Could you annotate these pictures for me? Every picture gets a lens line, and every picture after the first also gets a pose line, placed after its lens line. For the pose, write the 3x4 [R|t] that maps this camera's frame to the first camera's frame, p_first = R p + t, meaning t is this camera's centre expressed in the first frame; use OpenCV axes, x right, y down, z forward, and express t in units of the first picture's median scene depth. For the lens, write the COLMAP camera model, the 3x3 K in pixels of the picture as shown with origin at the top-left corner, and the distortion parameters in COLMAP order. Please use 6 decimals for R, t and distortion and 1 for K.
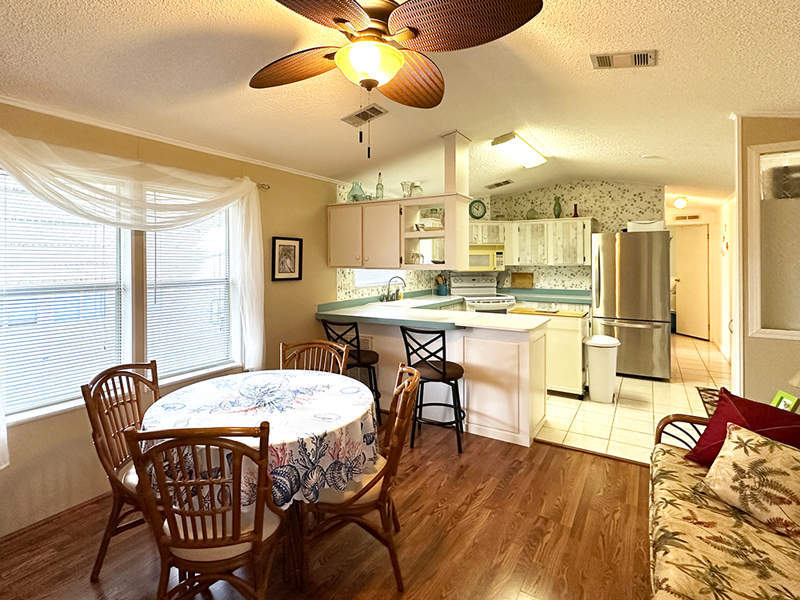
lens RADIAL K [[400.9, 0, 398.3], [0, 400.9, 262.6], [0, 0, 1]] dist [-0.000185, -0.000698]
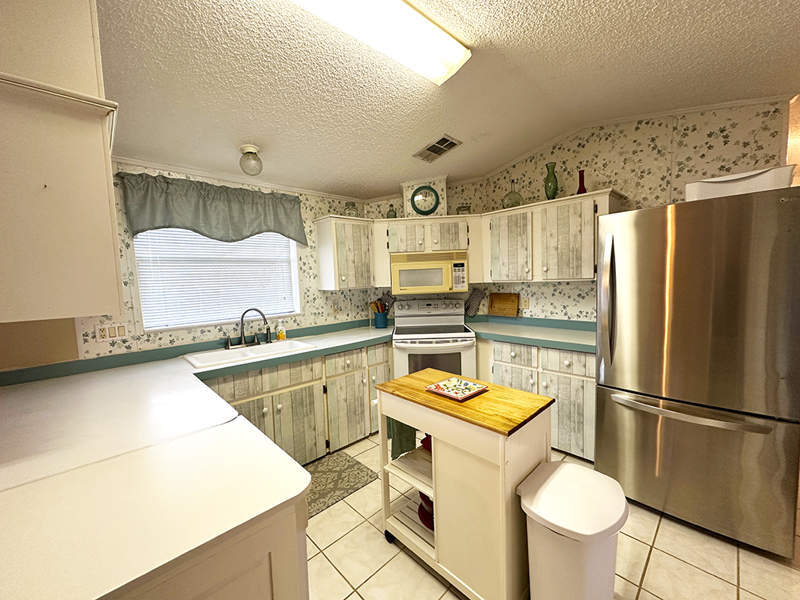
lens RADIAL K [[319.6, 0, 400.9], [0, 319.6, 303.2], [0, 0, 1]] dist [-0.002353, 0.000292]
pose [[0.970173, -0.012954, -0.242068, 0.288402], [0.031794, 0.996745, 0.074089, -0.002774], [0.240320, -0.079575, 0.967427, 0.472074]]
